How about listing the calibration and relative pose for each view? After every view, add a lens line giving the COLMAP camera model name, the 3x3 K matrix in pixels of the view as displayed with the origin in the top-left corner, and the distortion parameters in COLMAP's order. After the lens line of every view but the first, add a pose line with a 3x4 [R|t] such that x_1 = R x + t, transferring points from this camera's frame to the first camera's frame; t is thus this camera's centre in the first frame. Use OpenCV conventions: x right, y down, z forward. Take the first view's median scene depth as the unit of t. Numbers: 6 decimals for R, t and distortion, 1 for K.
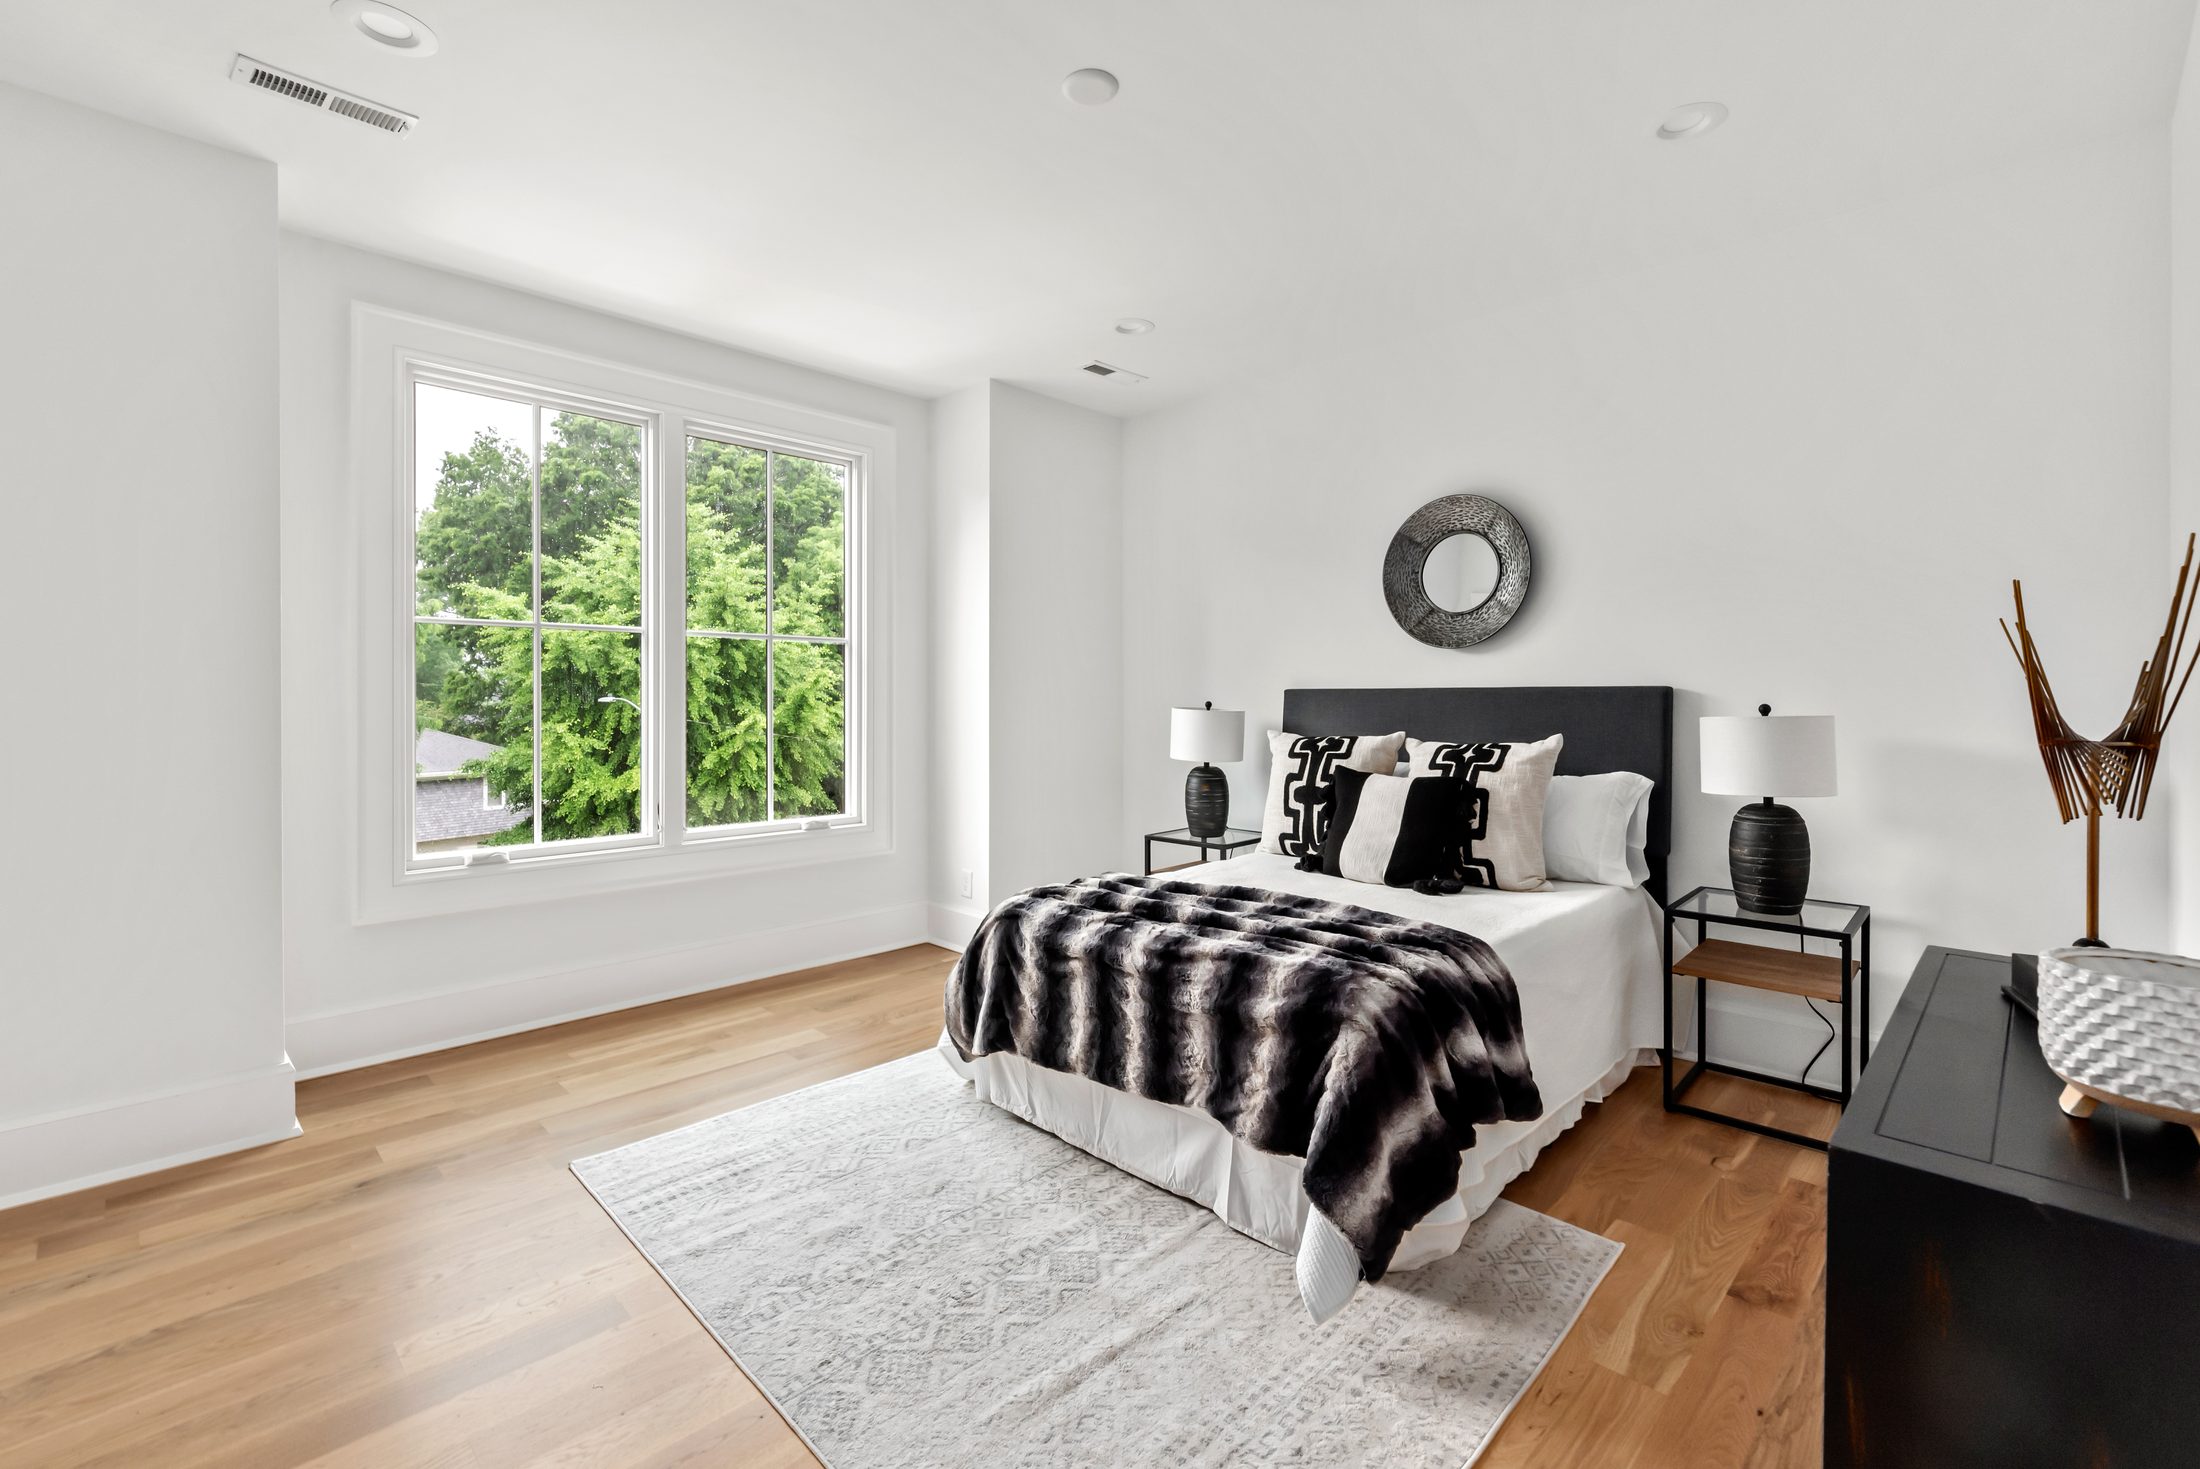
lens RADIAL K [[979.5, 0, 1097.4], [0, 979.5, 722.7], [0, 0, 1]] dist [0.002145, -0.000599]
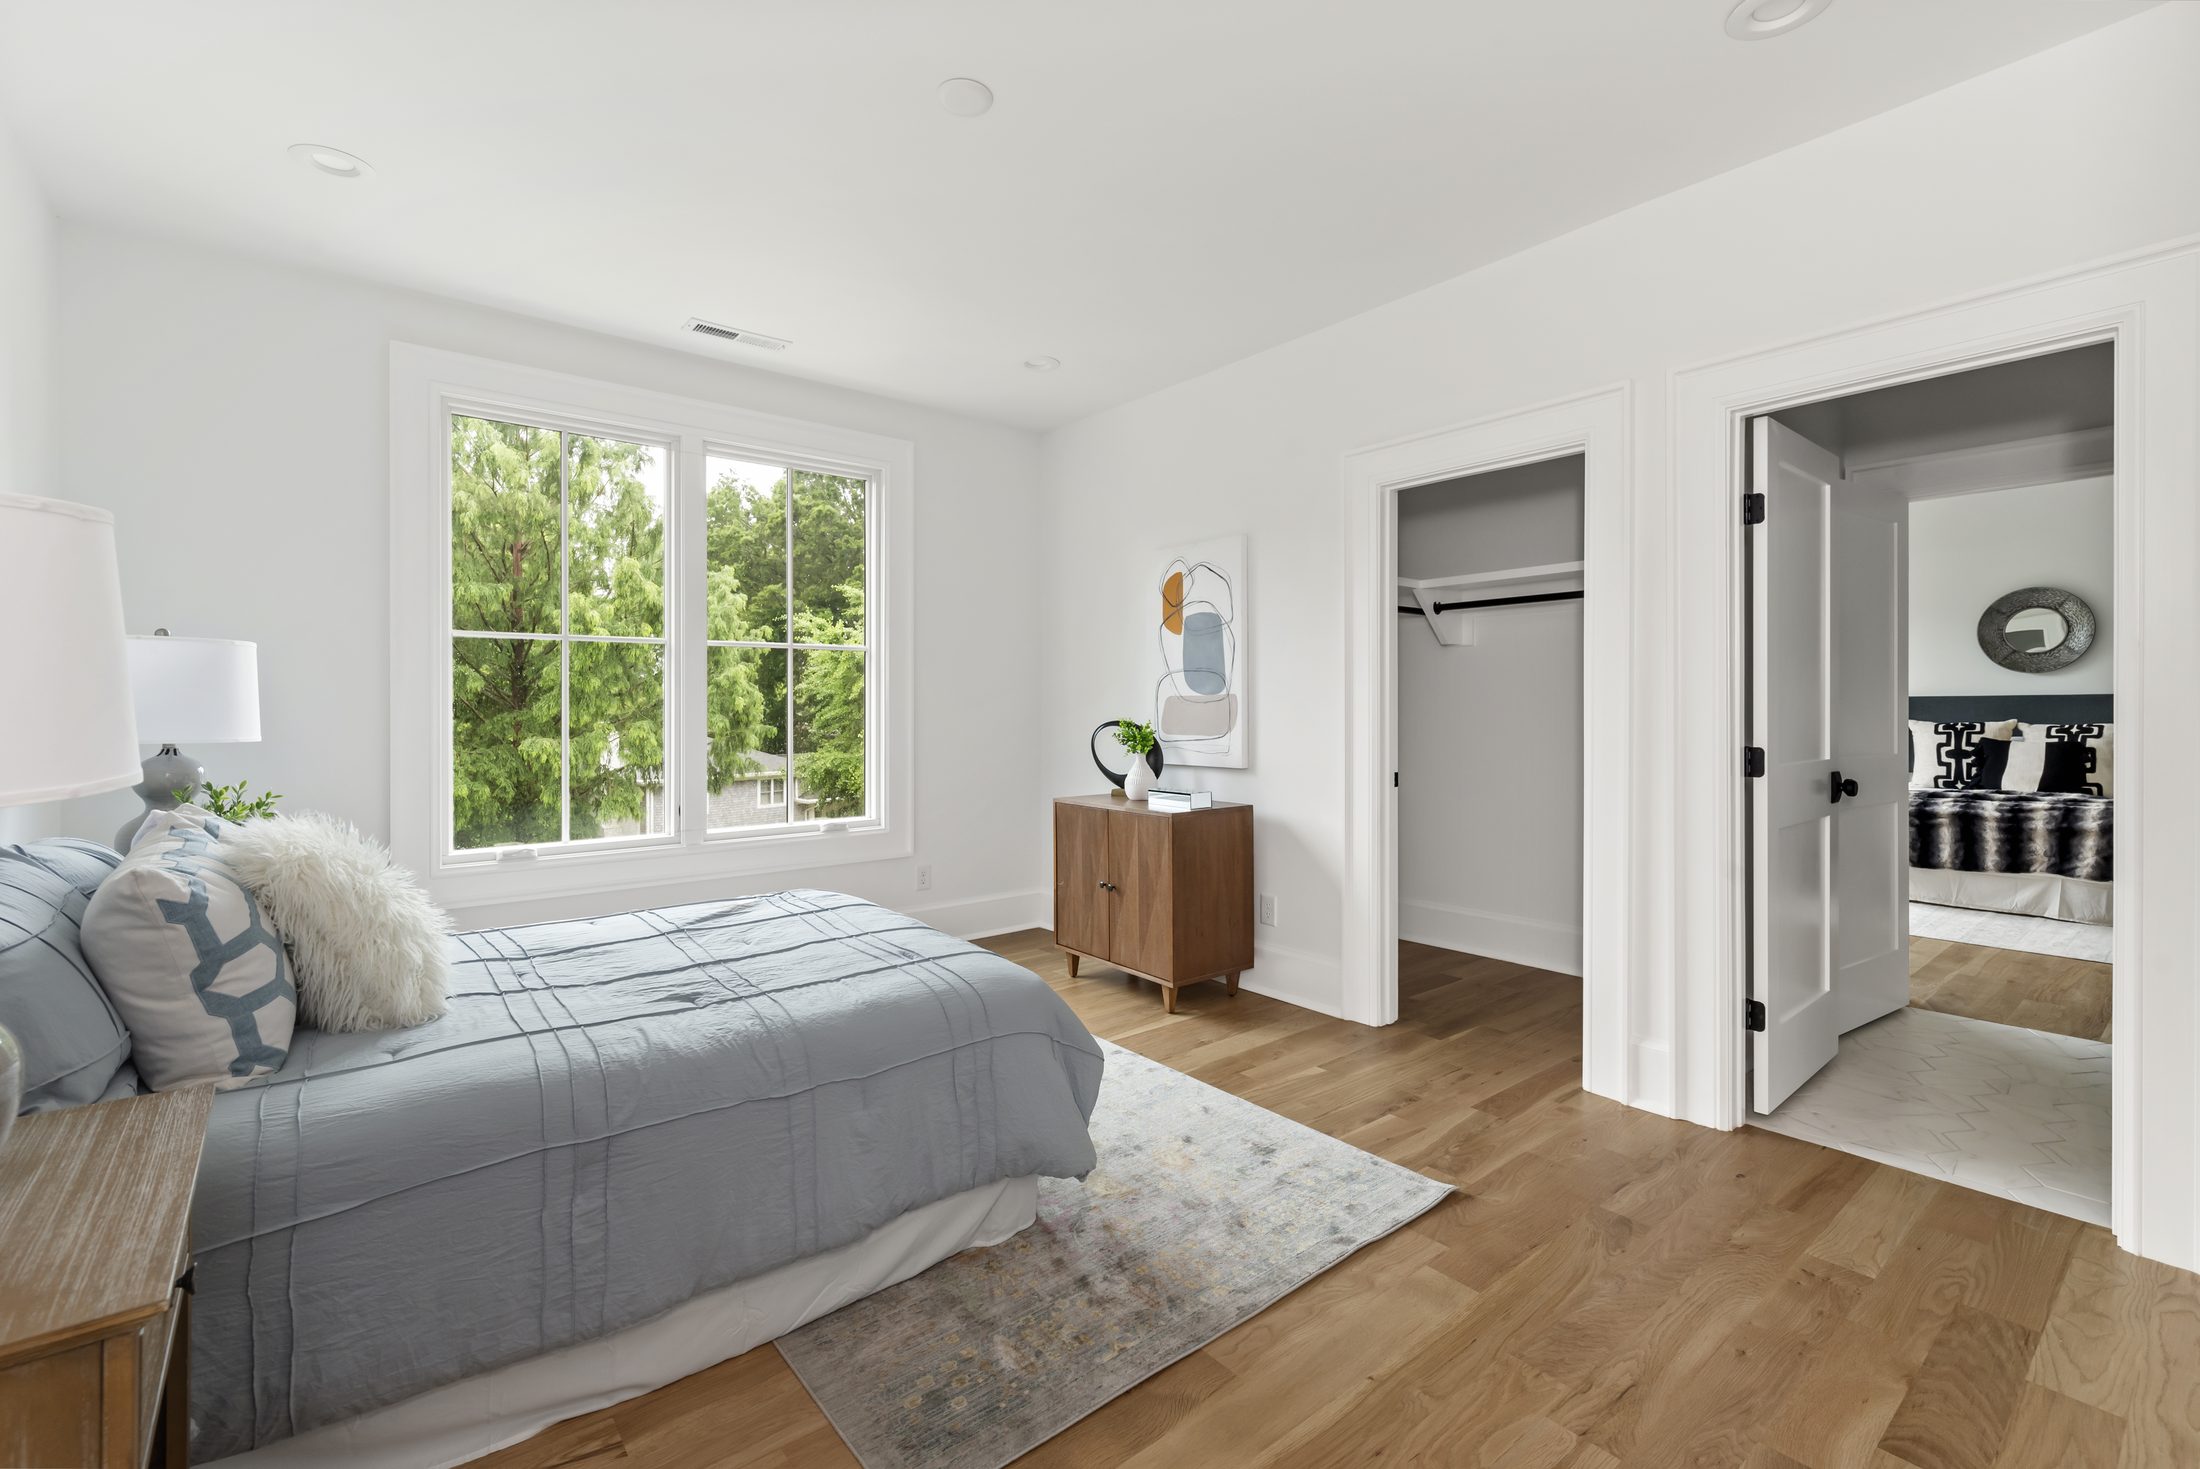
lens RADIAL K [[979.5, 0, 1097.3], [0, 979.5, 730.8], [0, 0, 1]] dist [0.002145, -0.000599]
pose [[0.993243, -0.003578, -0.115994, -1.178981], [0.003404, 0.999993, -0.001700, 0.027995], [0.116000, 0.001294, 0.993248, -1.018475]]
